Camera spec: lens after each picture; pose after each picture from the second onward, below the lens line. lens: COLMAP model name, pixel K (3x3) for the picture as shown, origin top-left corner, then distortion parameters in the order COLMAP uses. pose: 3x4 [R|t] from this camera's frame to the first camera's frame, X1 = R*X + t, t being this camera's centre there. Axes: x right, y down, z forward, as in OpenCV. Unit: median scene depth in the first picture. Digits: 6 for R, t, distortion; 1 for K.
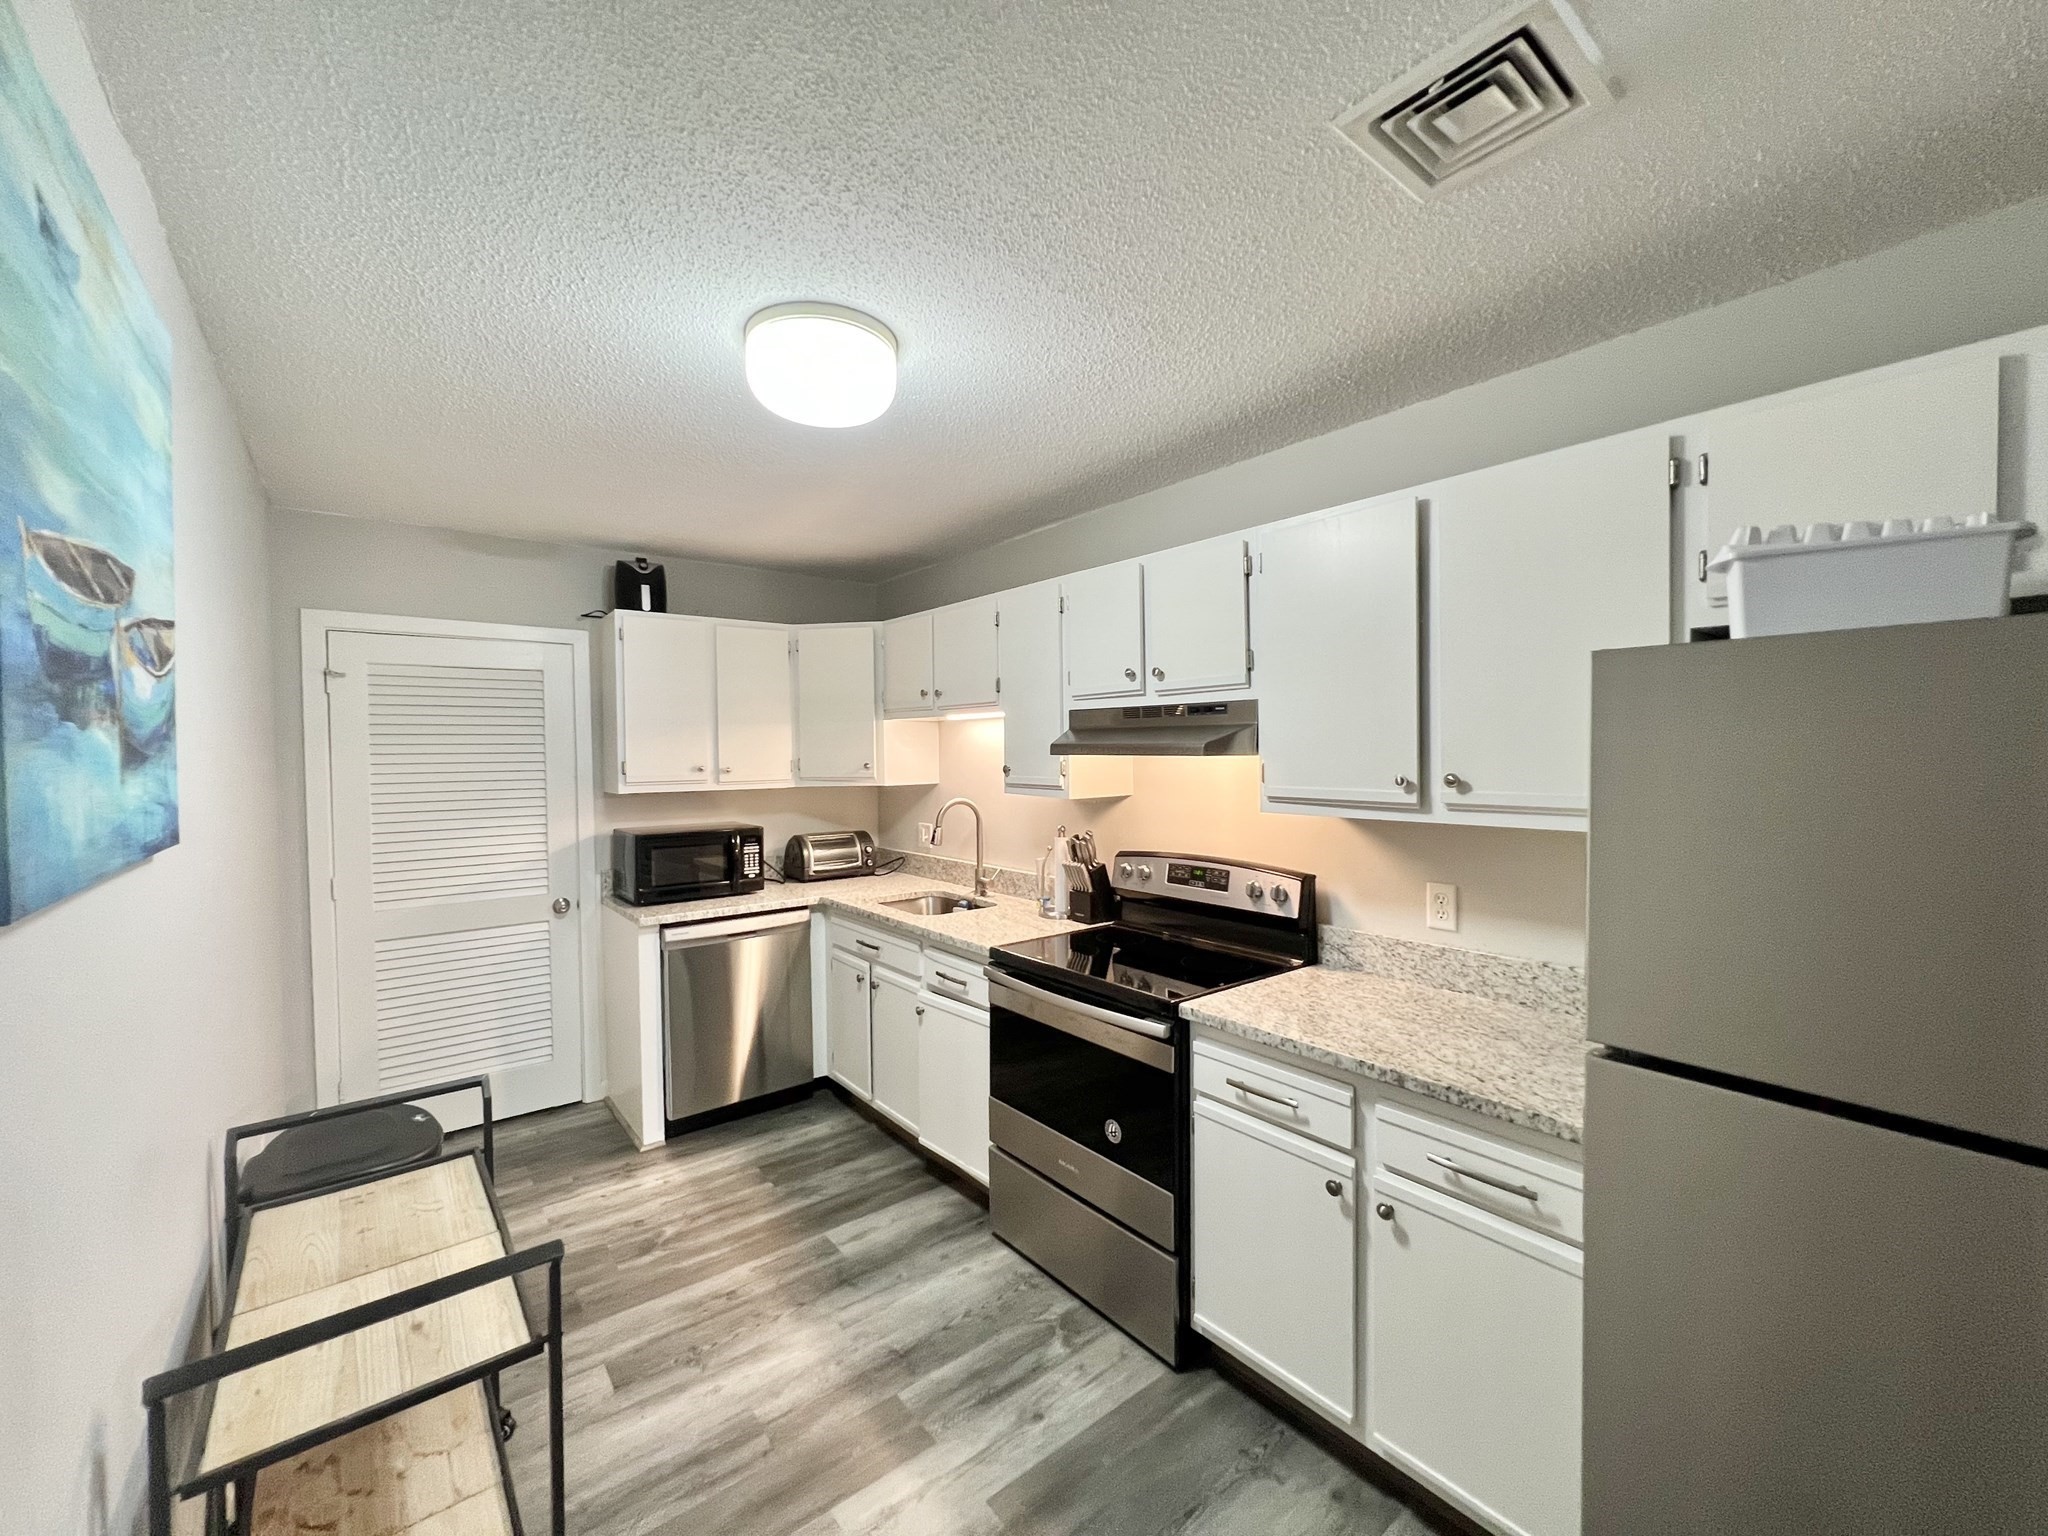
lens RADIAL K [[820.7, 0, 1020.6], [0, 820.7, 765.6], [0, 0, 1]] dist [0.000197, -0.000135]
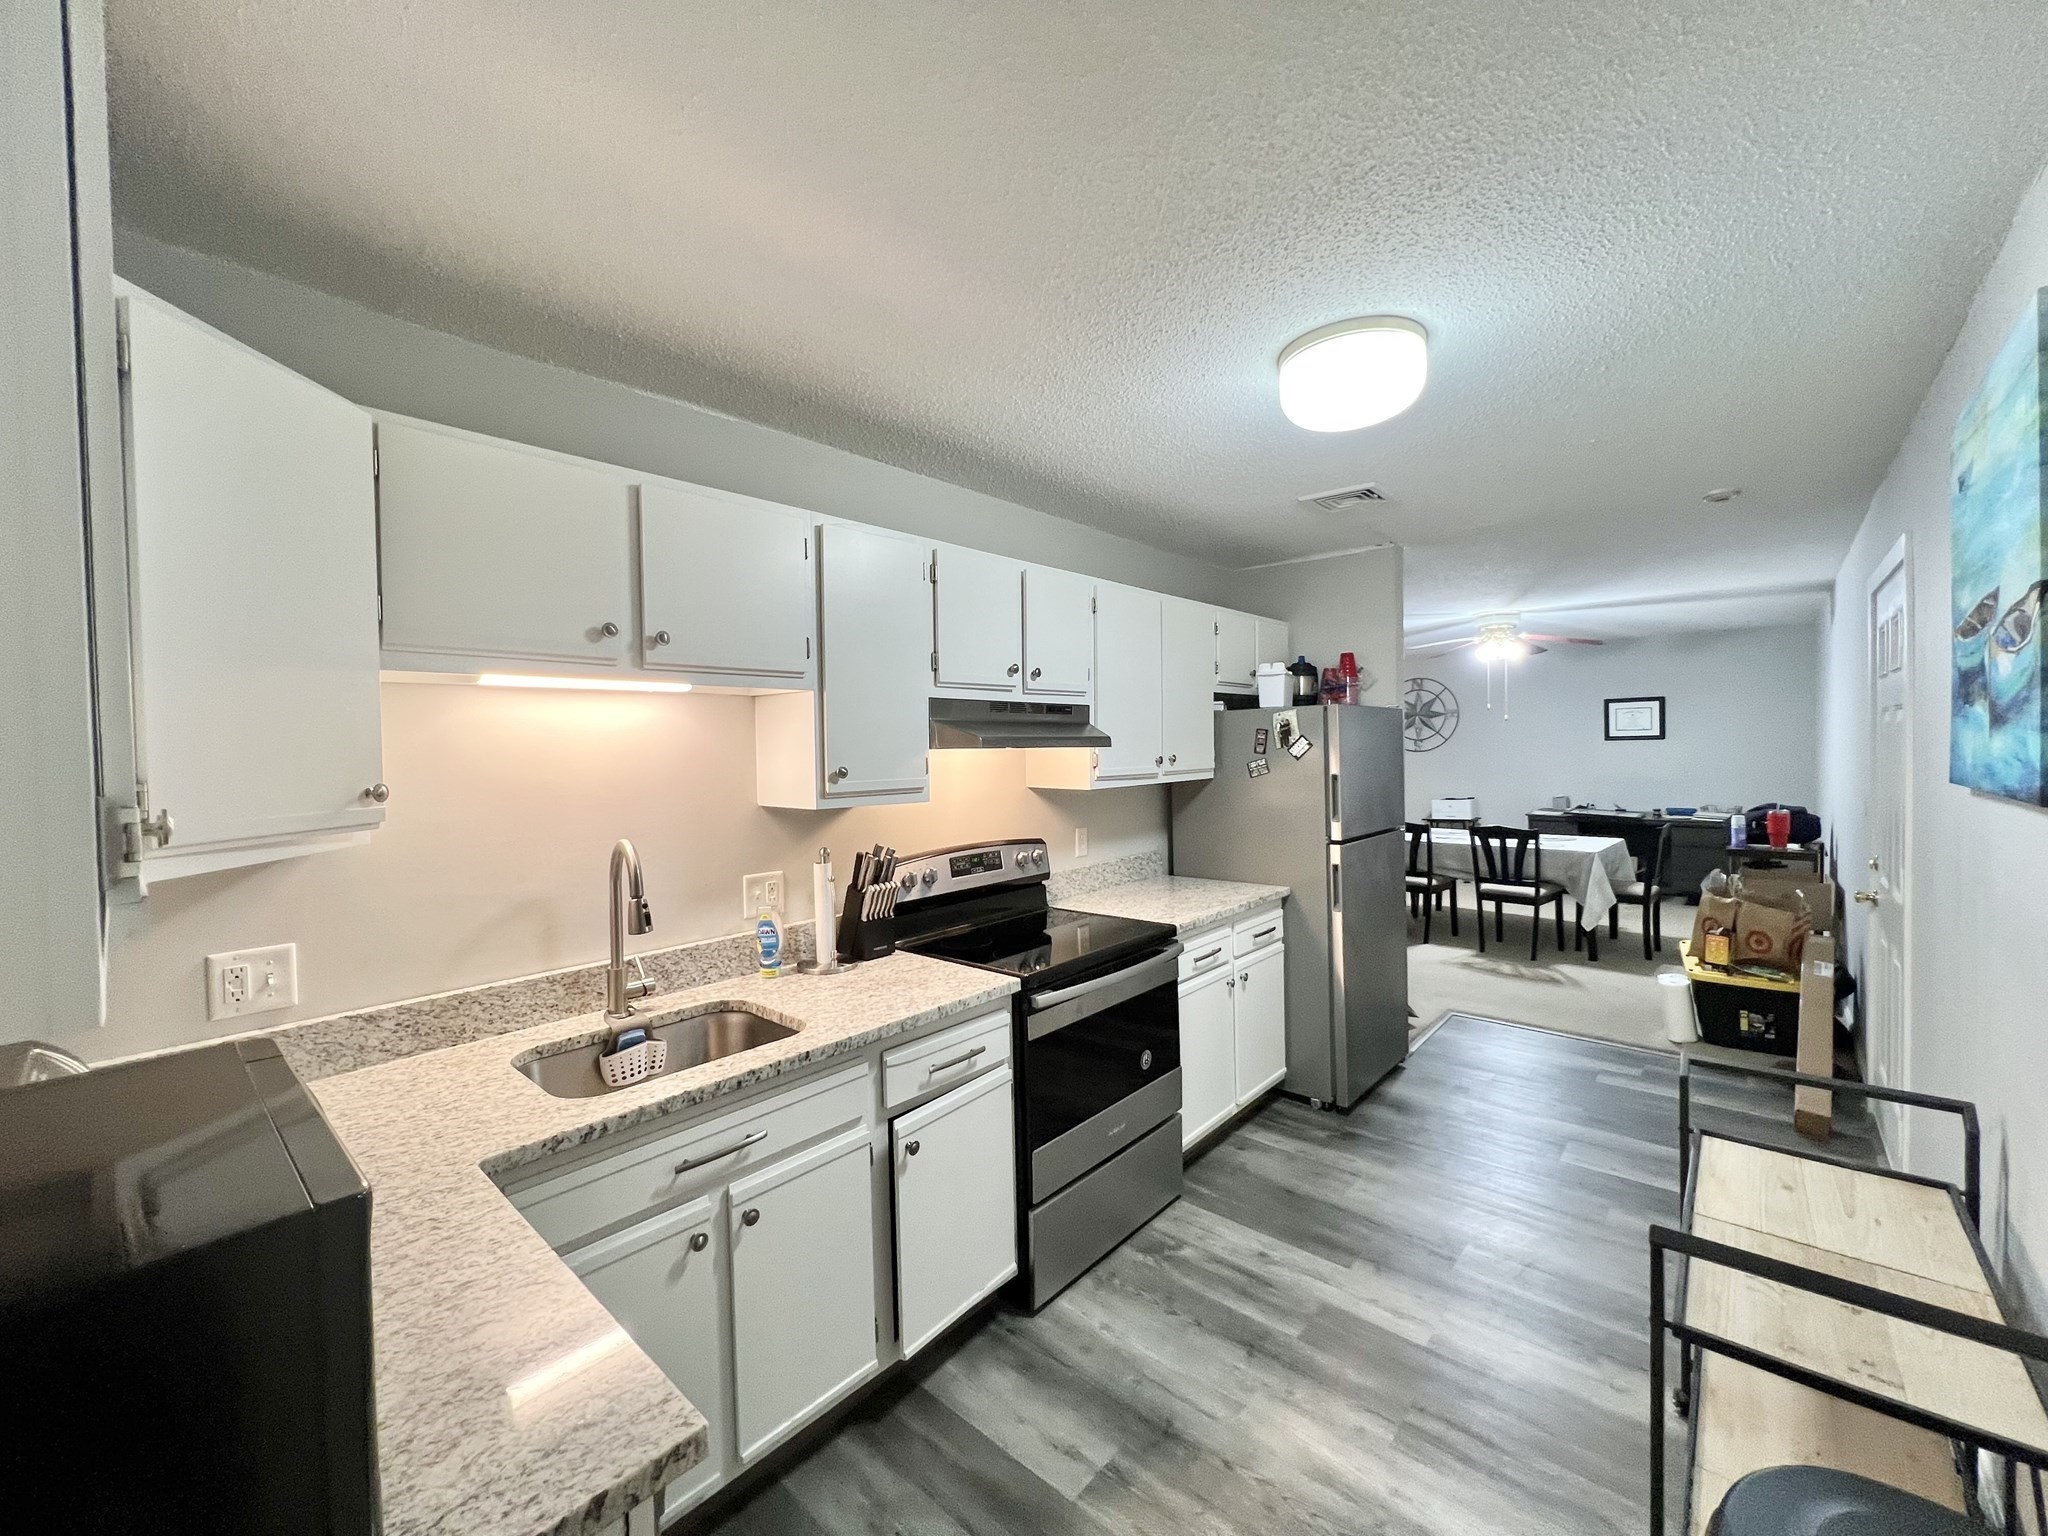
lens RADIAL K [[820.7, 0, 1020.6], [0, 820.7, 765.6], [0, 0, 1]] dist [0.000197, -0.000135]
pose [[-0.162326, -0.012955, 0.986652, -0.941055], [0.039515, 0.999026, 0.019619, -0.011411], [-0.985946, 0.042172, -0.161656, 1.237641]]
